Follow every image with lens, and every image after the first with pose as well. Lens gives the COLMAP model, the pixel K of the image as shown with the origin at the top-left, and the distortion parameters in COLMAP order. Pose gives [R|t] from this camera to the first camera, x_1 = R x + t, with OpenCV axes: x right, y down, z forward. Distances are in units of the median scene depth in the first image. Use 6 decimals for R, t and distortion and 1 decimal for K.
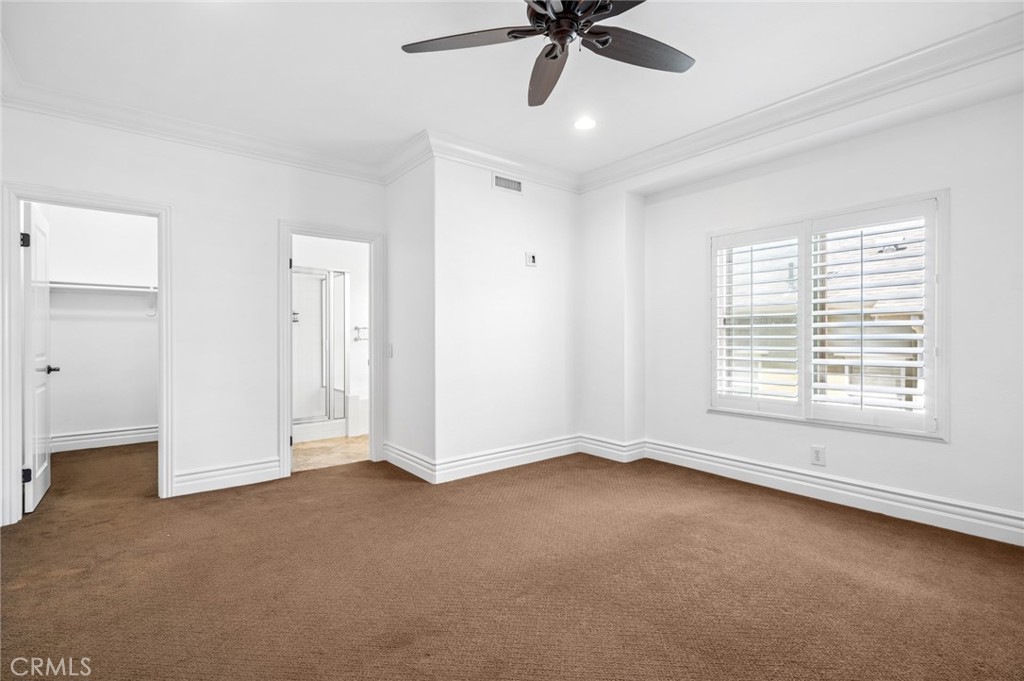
lens RADIAL K [[475.7, 0, 514.6], [0, 475.7, 338.0], [0, 0, 1]] dist [-0.000765, -0.000016]
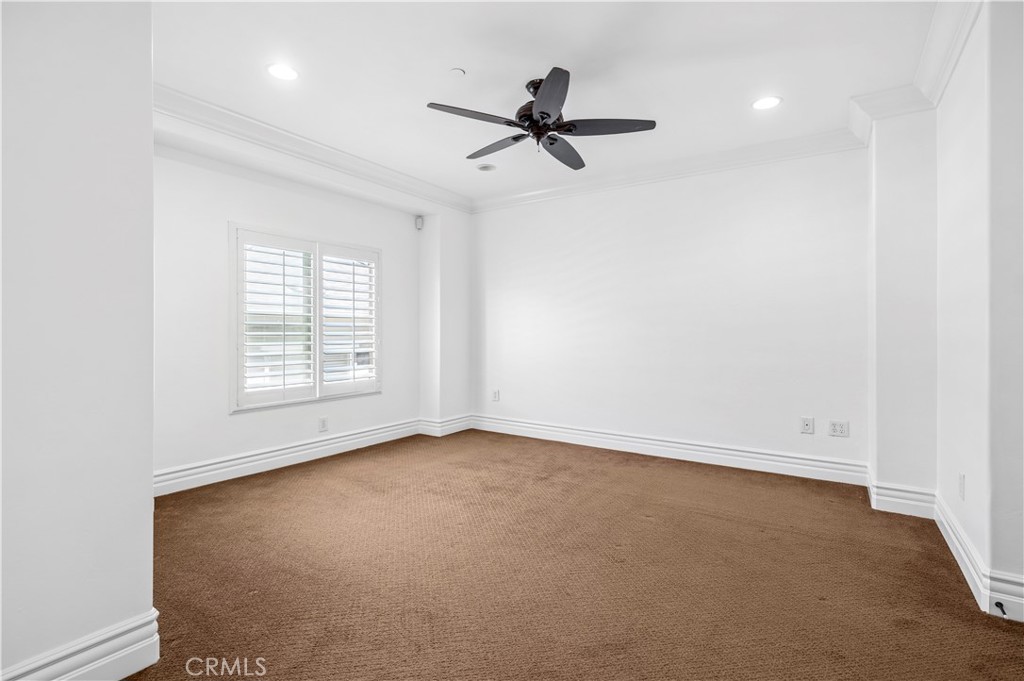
lens RADIAL K [[475.2, 0, 511.6], [0, 475.2, 330.4], [0, 0, 1]] dist [-0.000232, -0.000249]
pose [[-0.283333, -0.002772, 0.959018, -0.761345], [-0.004229, 0.999990, 0.001641, -0.014966], [-0.959012, -0.003591, -0.283342, 0.868442]]
